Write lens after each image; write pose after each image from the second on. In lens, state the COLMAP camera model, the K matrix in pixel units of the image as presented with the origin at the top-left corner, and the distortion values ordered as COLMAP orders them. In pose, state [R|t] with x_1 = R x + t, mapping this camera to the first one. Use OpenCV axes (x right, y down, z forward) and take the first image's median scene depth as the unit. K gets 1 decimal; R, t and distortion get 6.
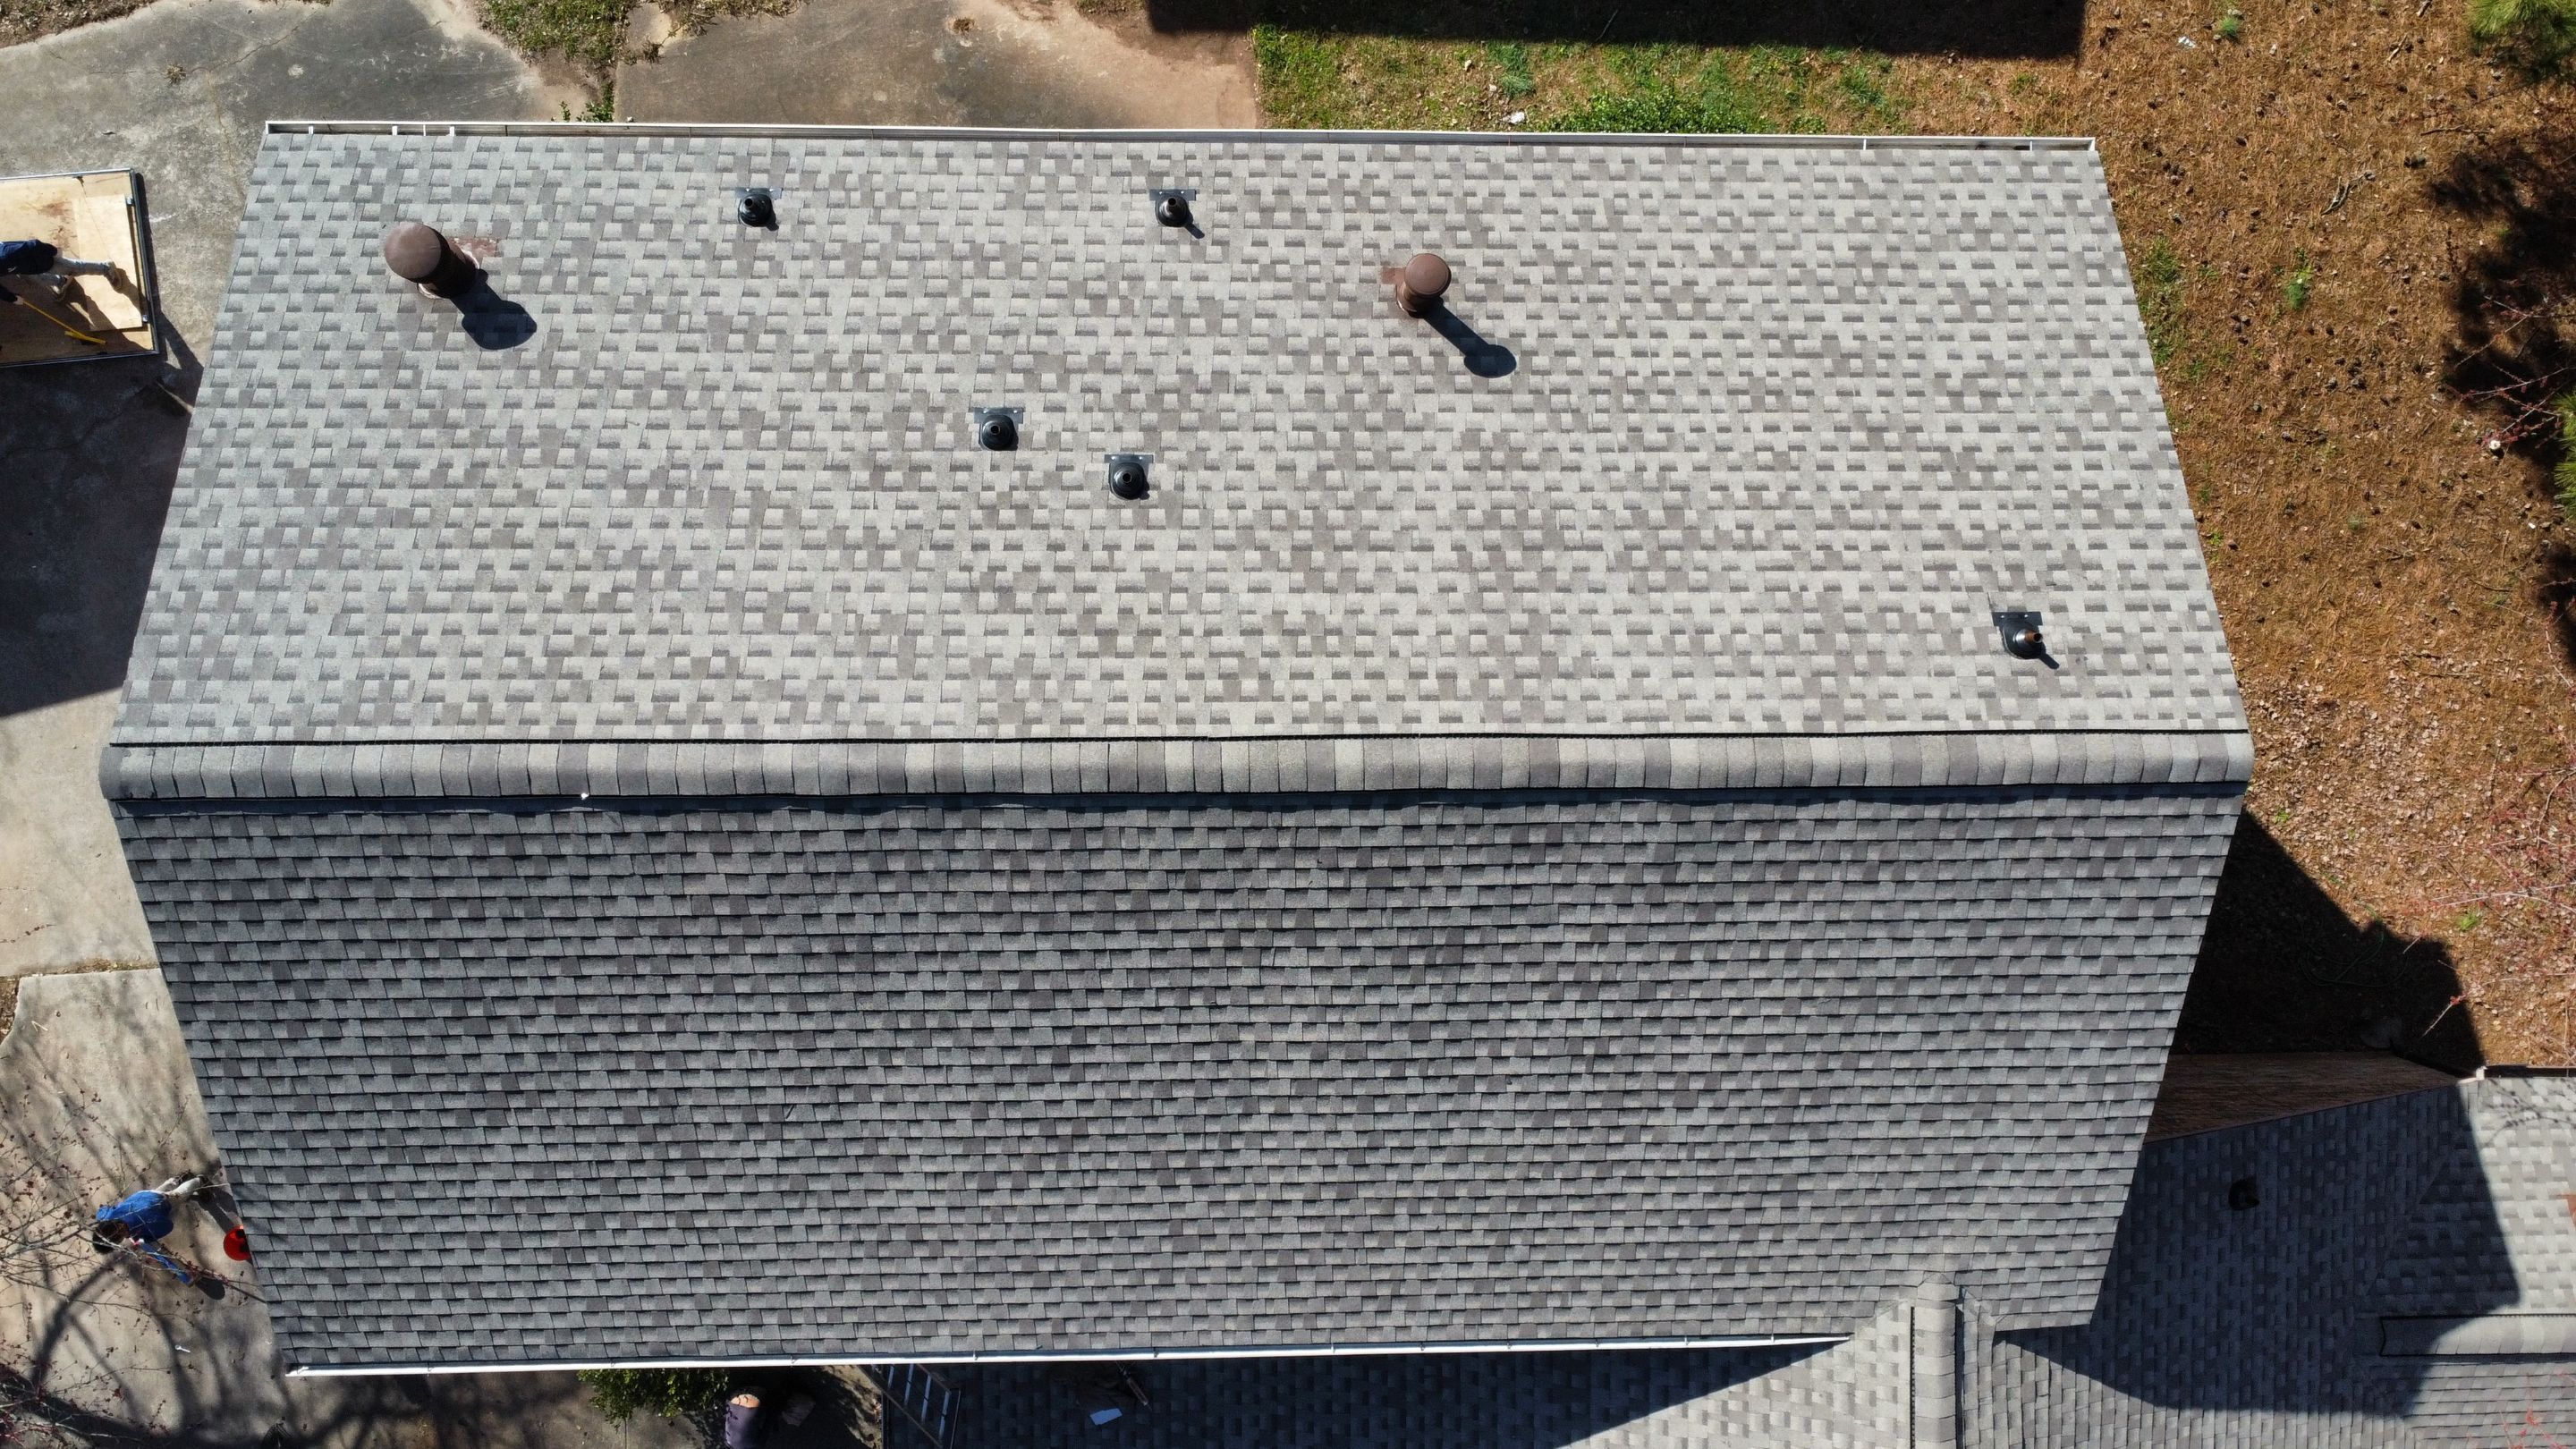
lens RADIAL K [[1937.1, 0, 1275.0], [0, 1937.1, 698.7], [0, 0, 1]] dist [0.003183, -0.008821]
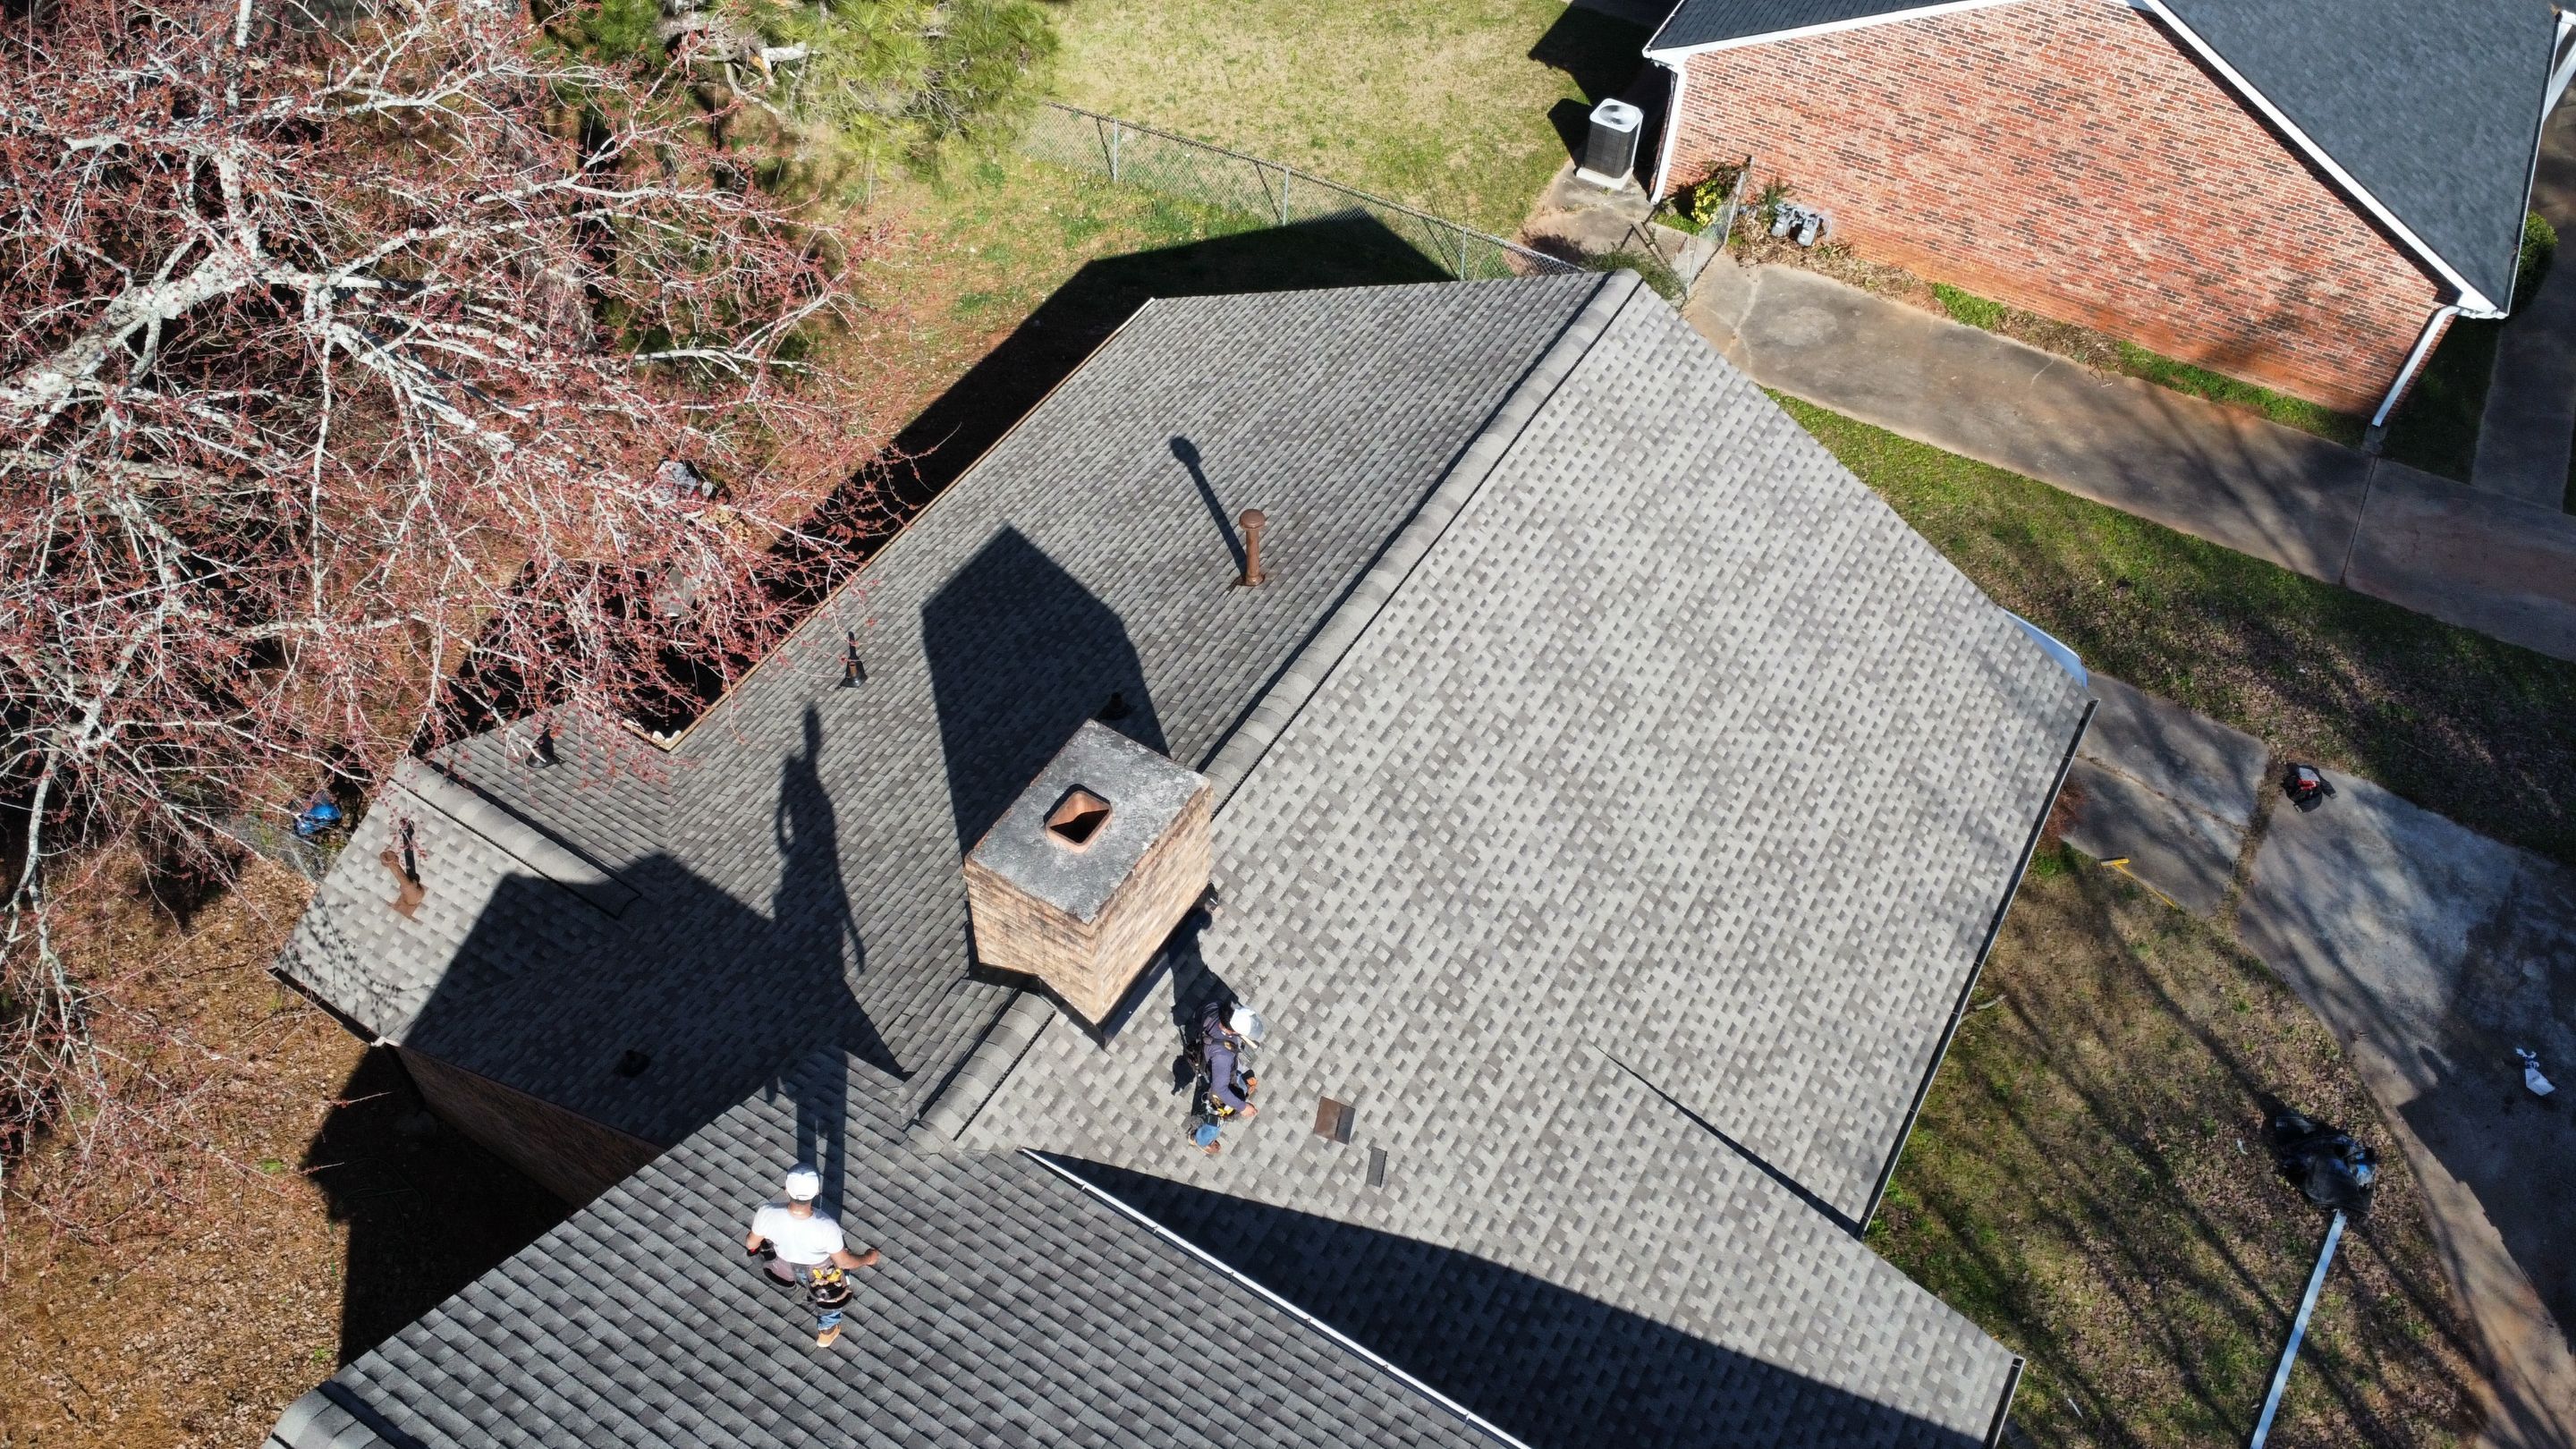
lens RADIAL K [[1937.1, 0, 1273.0], [0, 1937.1, 703.8], [0, 0, 1]] dist [0.003183, -0.008821]
pose [[-0.848794, -0.450319, 0.277058, 0.005124], [0.524575, -0.651747, 0.547765, -0.009963], [-0.066098, 0.610278, 0.789425, 0.038061]]
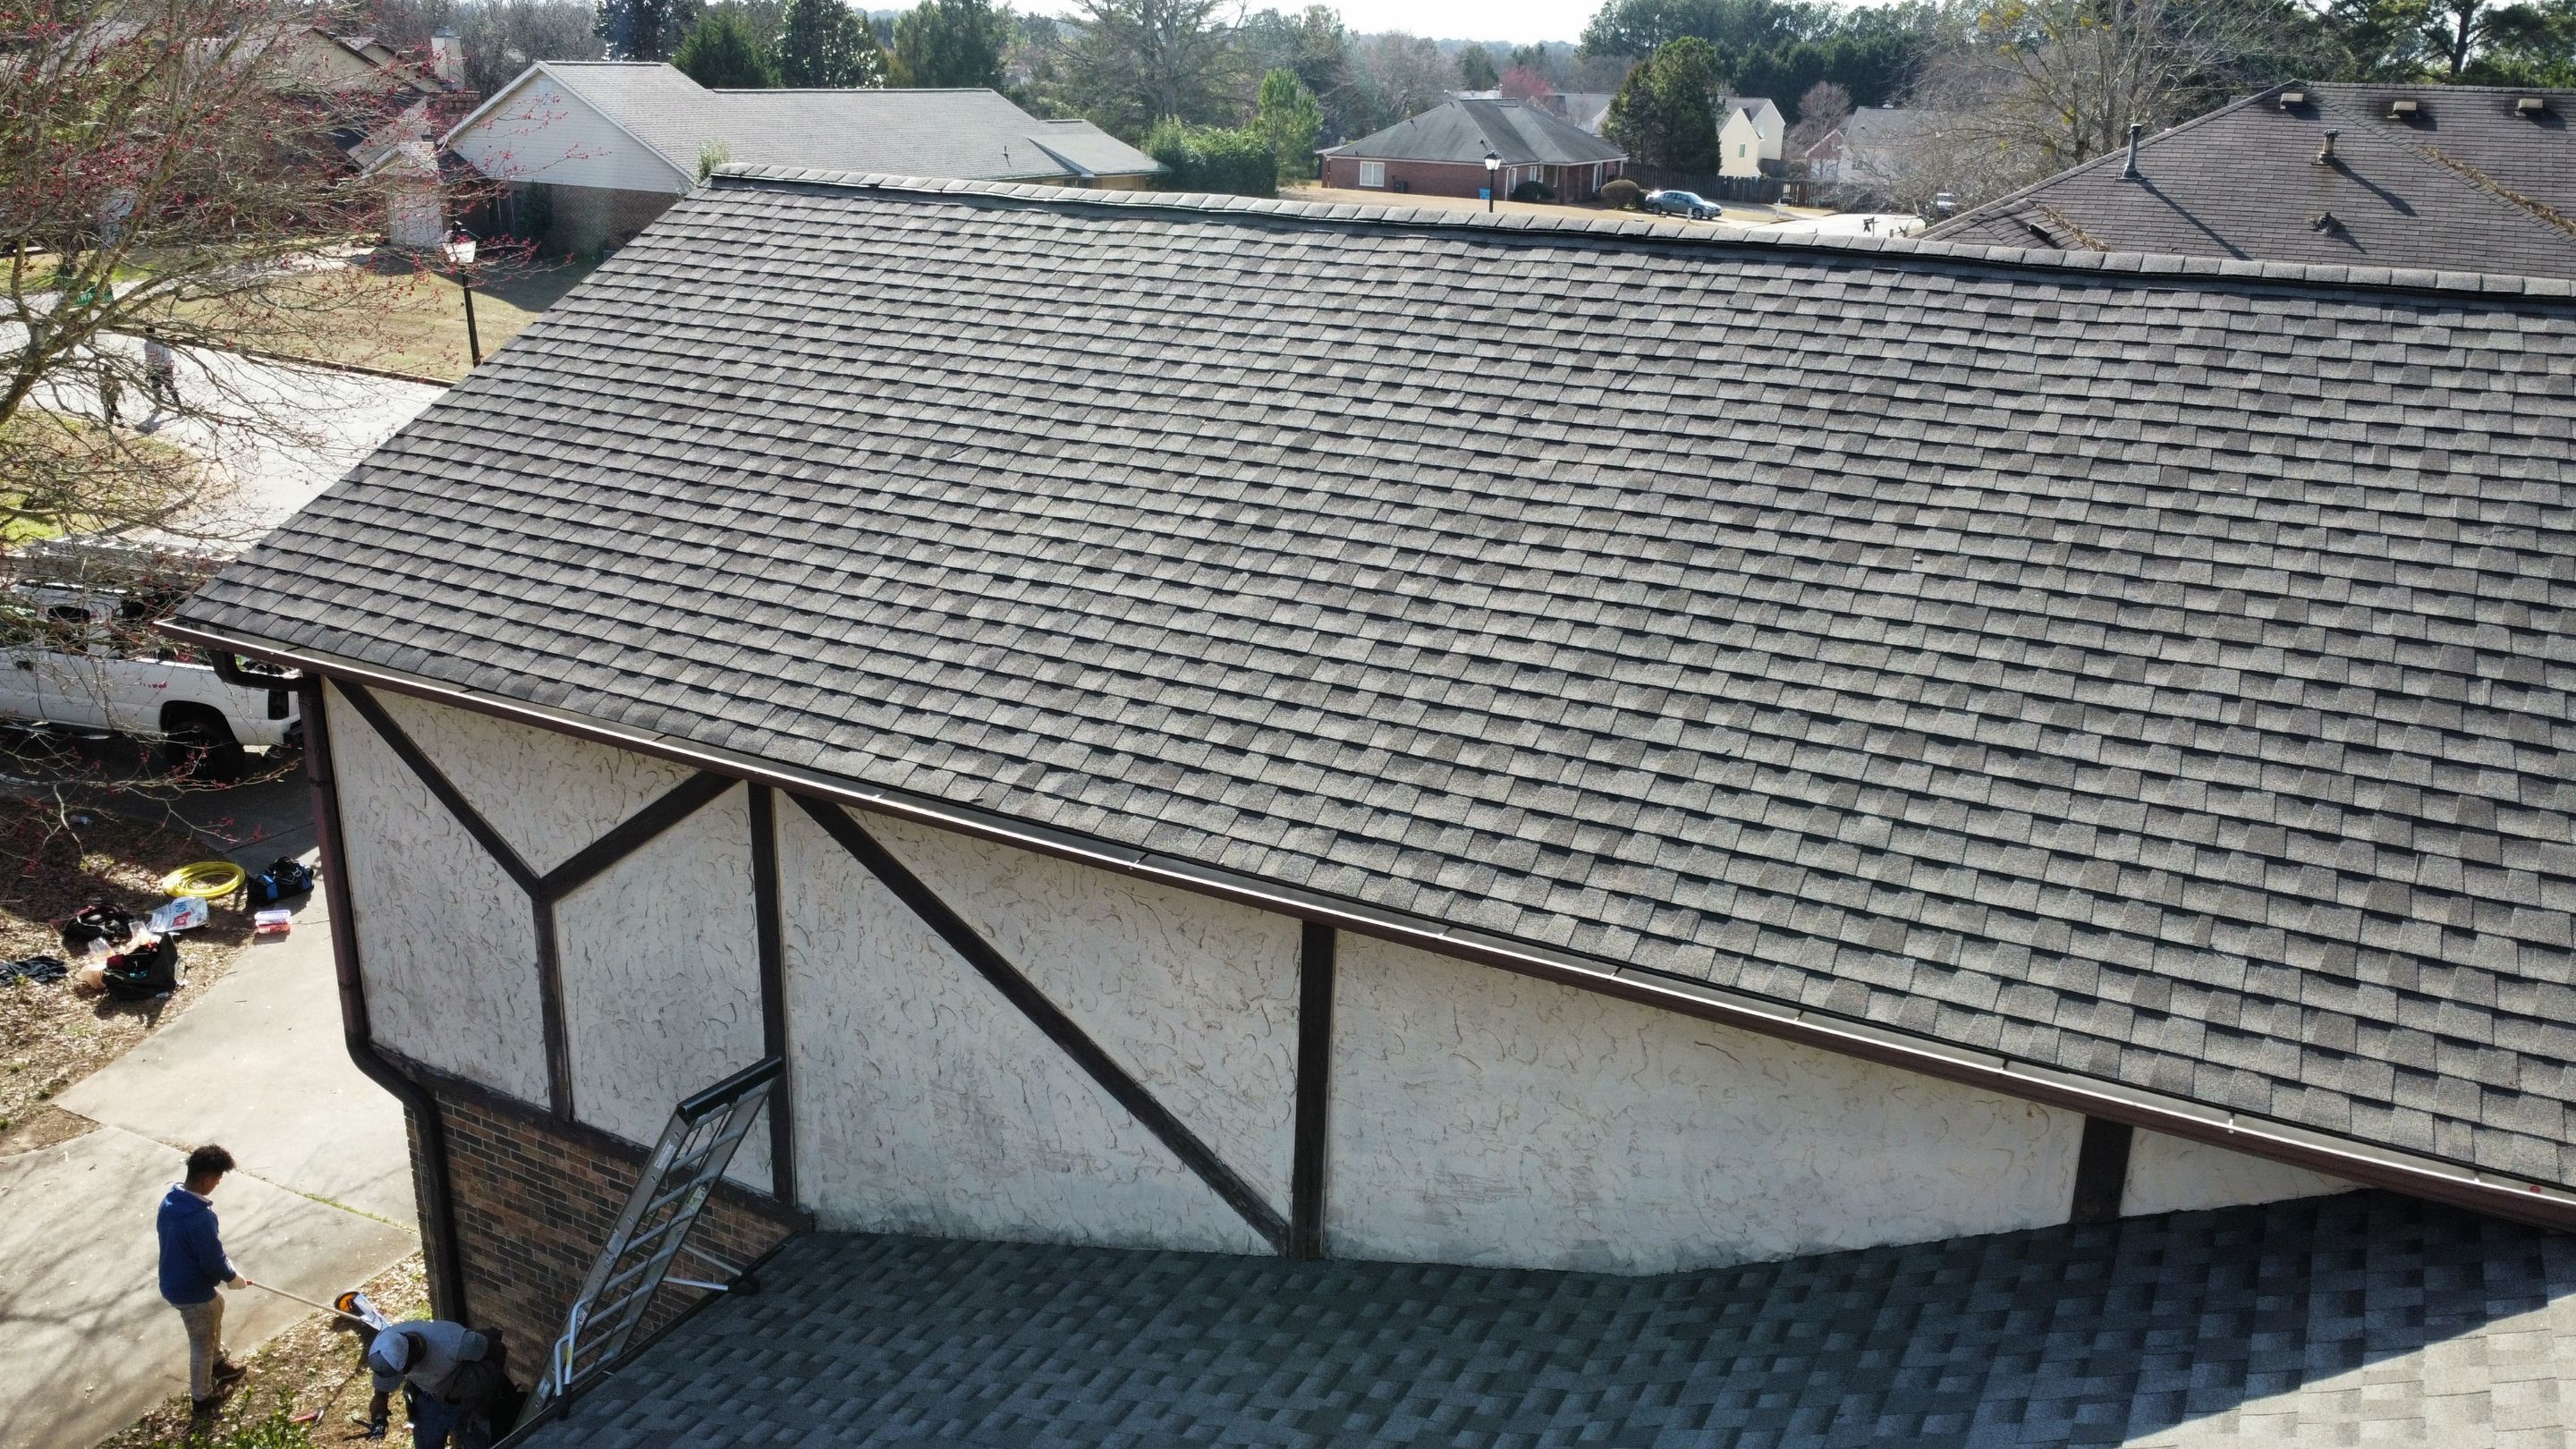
lens RADIAL K [[1937.1, 0, 1274.7], [0, 1937.1, 702.2], [0, 0, 1]] dist [0.003183, -0.008821]
pose [[0.875054, 0.128968, -0.466528, 0.230335], [-0.484012, 0.240424, -0.841385, 0.809104], [0.003652, 0.962062, 0.272806, 0.860465]]
